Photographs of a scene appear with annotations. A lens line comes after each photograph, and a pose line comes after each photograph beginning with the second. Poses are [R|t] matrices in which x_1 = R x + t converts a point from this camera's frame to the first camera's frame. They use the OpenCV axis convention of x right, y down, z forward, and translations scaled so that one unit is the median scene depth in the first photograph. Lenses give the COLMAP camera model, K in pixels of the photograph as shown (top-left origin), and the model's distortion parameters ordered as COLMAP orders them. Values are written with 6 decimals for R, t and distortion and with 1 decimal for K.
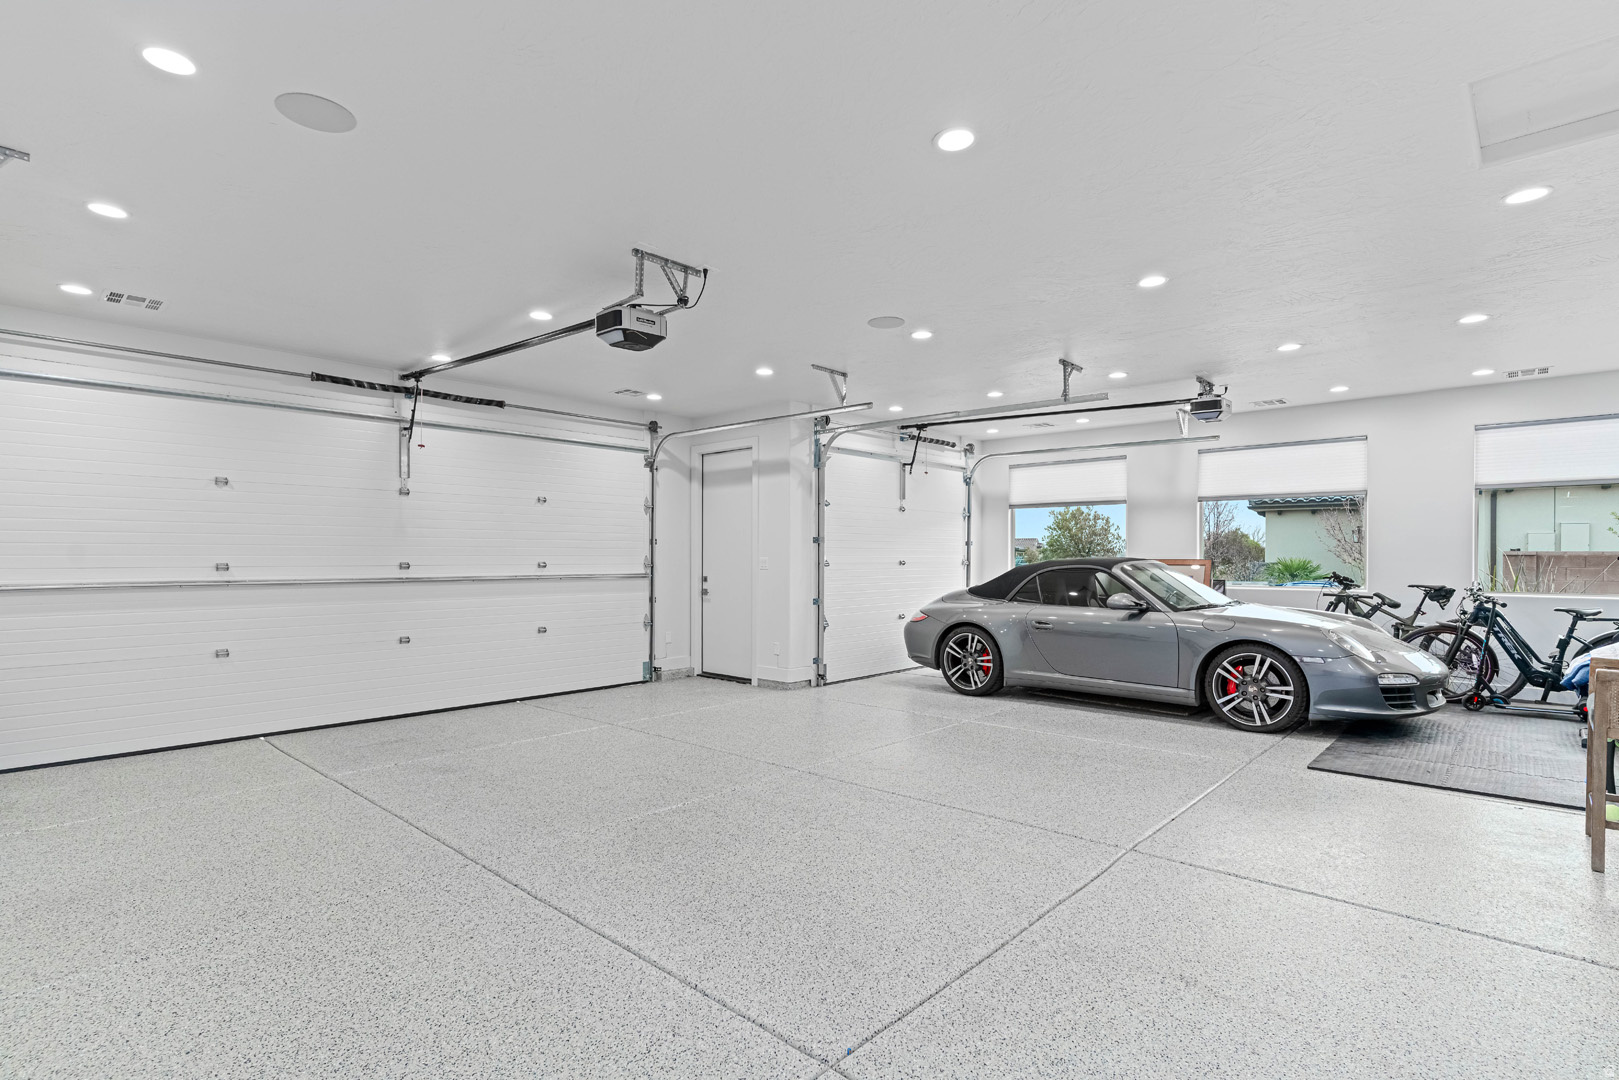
lens RADIAL K [[809.6, 0, 810.2], [0, 809.6, 540.2], [0, 0, 1]] dist [-0.006761, -0.000676]
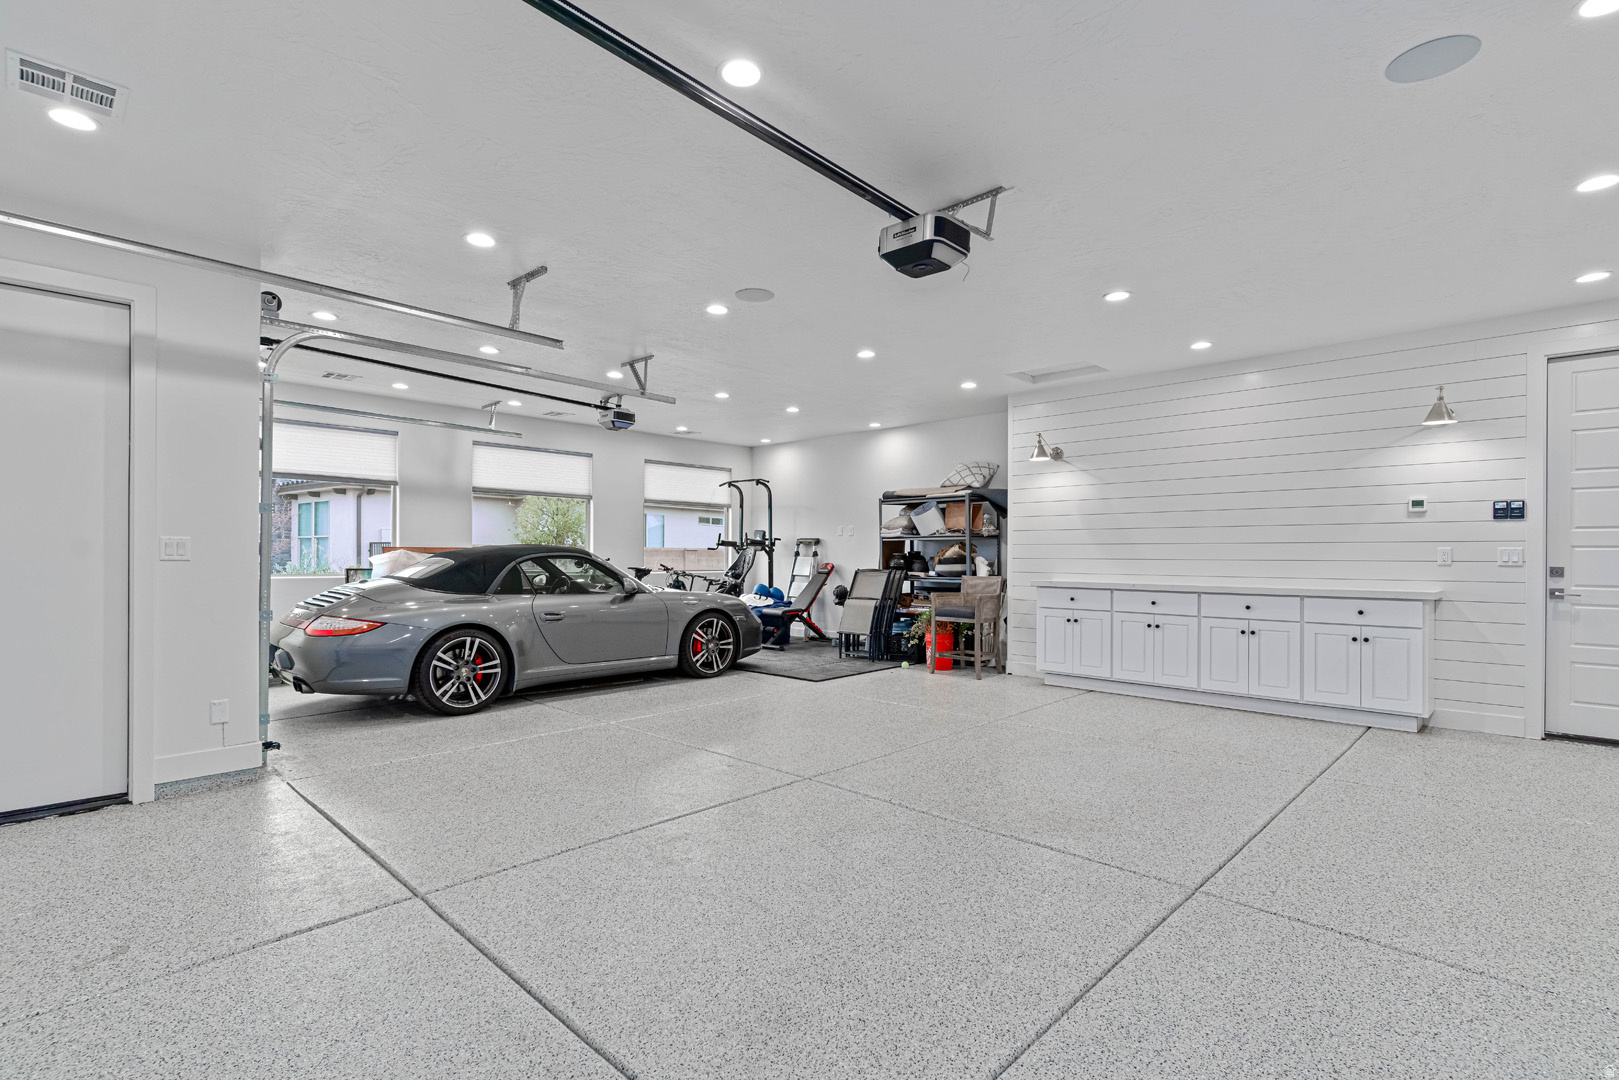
lens RADIAL K [[780.4, 0, 809.5], [0, 780.4, 540.0], [0, 0, 1]] dist [0.002999, 0.000681]
pose [[0.006332, 0.016391, 0.999846, -0.621262], [-0.027014, 0.999504, -0.016214, 0.022919], [-0.999615, -0.026907, 0.006771, 0.698759]]
